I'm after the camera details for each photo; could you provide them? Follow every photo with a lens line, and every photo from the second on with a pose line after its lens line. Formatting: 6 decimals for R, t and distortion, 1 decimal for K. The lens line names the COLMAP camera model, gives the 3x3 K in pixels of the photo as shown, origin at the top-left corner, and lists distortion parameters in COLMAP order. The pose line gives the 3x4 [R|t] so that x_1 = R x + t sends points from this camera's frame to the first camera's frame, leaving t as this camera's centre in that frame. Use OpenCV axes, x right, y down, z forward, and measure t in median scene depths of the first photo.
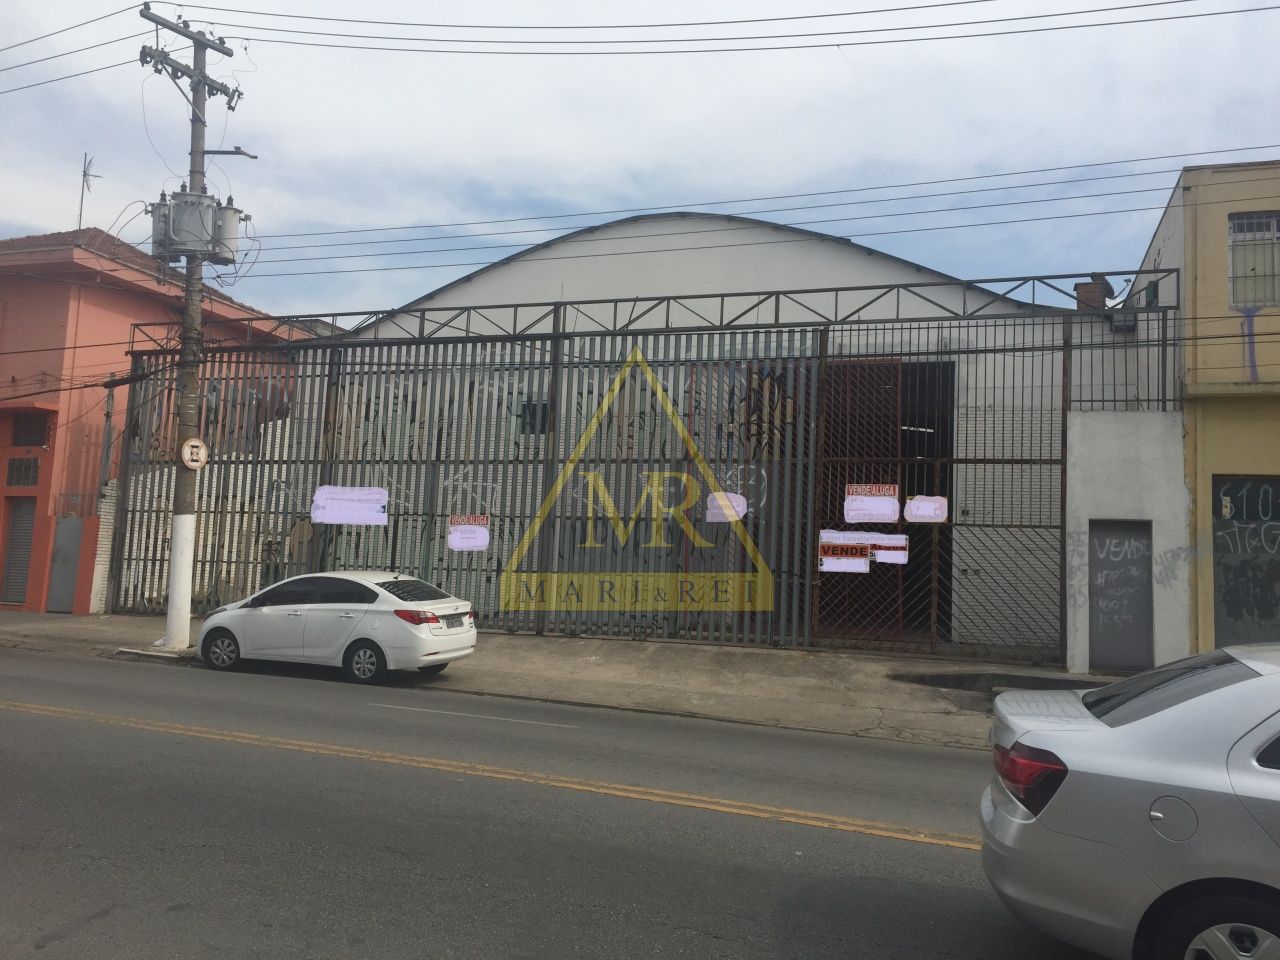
lens RADIAL K [[1095.3, 0, 641.9], [0, 1095.3, 469.3], [0, 0, 1]] dist [0.063071, -0.078843]
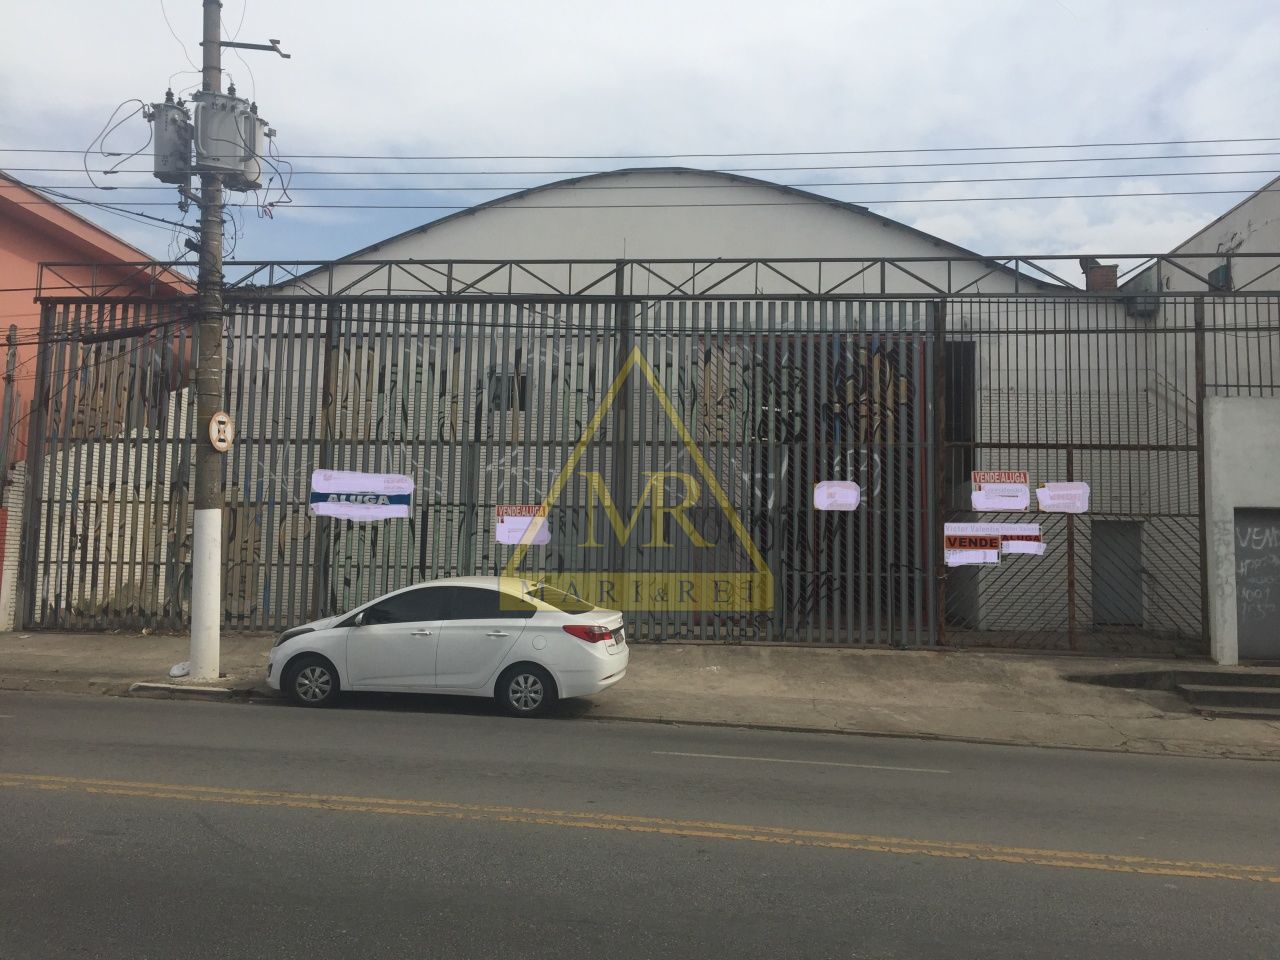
lens RADIAL K [[1095.3, 0, 644.0], [0, 1095.3, 491.8], [0, 0, 1]] dist [0.063071, -0.078843]
pose [[0.969144, -0.004502, 0.246453, -0.296789], [-0.005760, 0.999147, 0.040902, -0.004824], [-0.246427, -0.041060, 0.968291, 0.157933]]
